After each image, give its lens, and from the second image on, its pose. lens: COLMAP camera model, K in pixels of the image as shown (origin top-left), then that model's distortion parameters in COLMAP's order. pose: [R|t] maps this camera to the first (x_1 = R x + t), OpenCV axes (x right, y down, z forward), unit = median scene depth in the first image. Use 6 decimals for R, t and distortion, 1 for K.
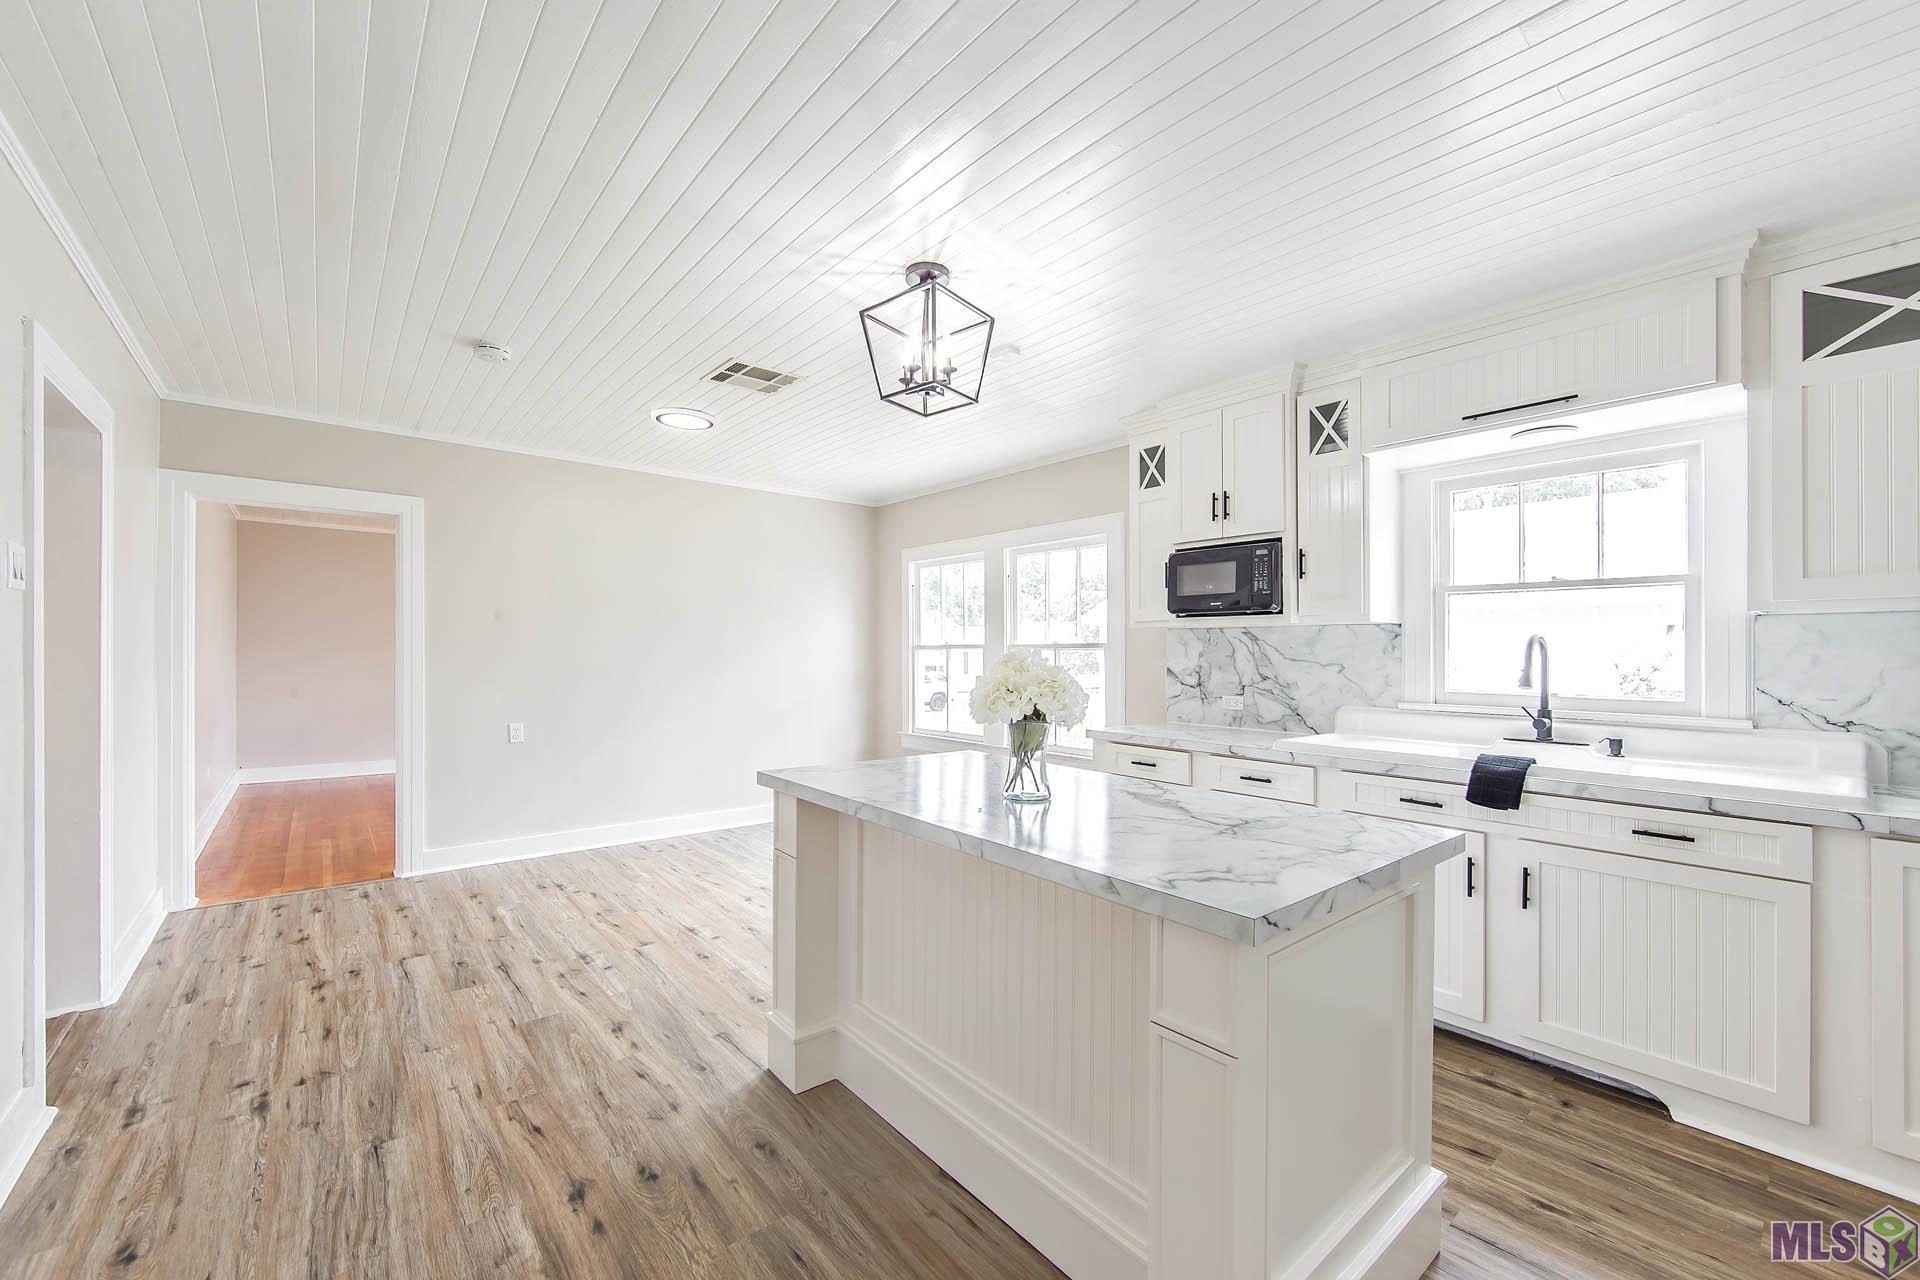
lens RADIAL K [[753.0, 0, 966.8], [0, 753.0, 657.8], [0, 0, 1]] dist [0.010663, -0.001088]
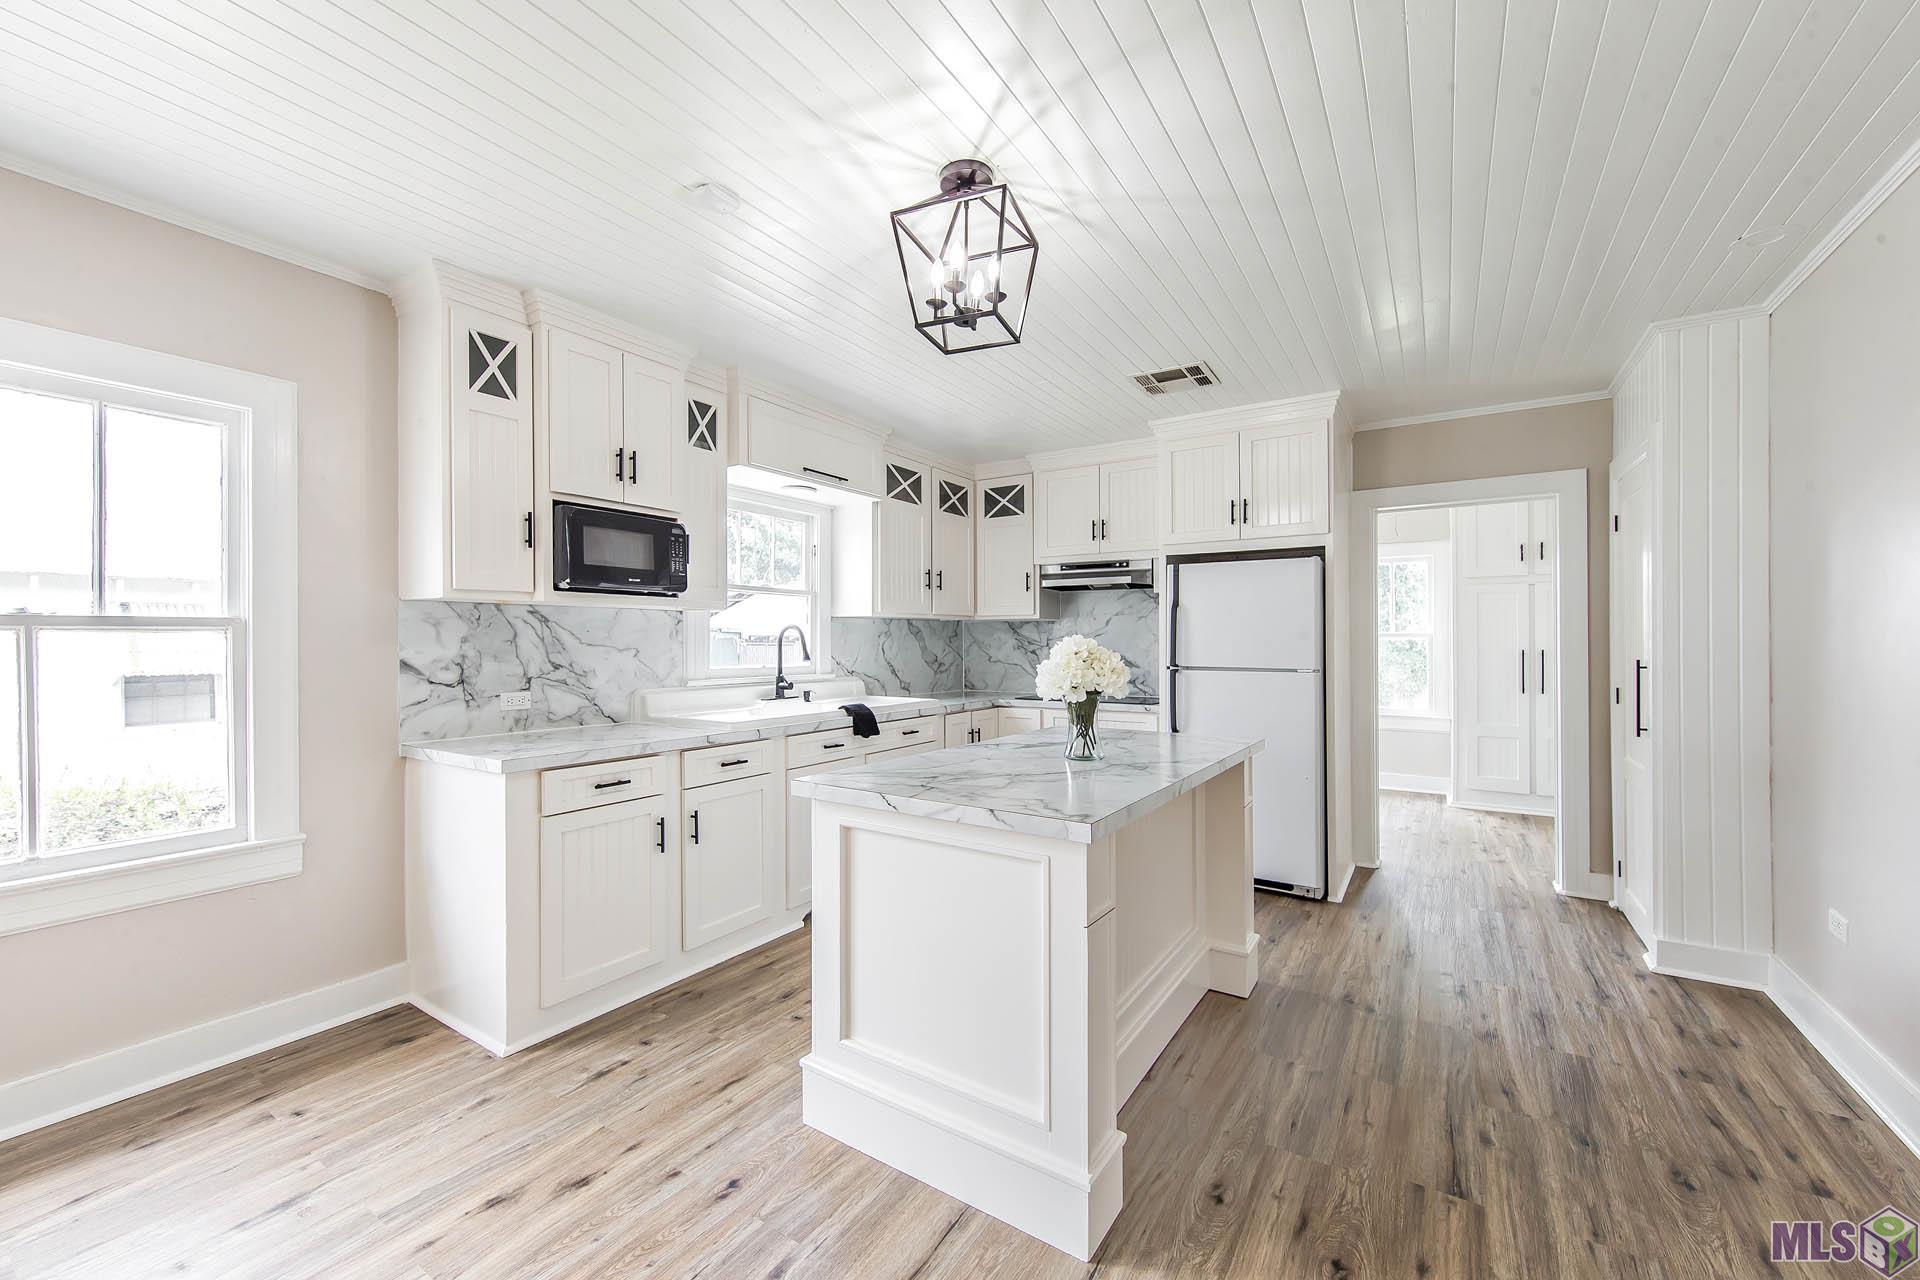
lens RADIAL K [[753.0, 0, 962.2], [0, 753.0, 633.8], [0, 0, 1]] dist [0.010663, -0.001088]
pose [[-0.284123, 0.001355, 0.958787, -0.559427], [0.001748, 0.999998, -0.000896, -0.008828], [-0.958786, 0.001421, -0.284125, 0.828694]]
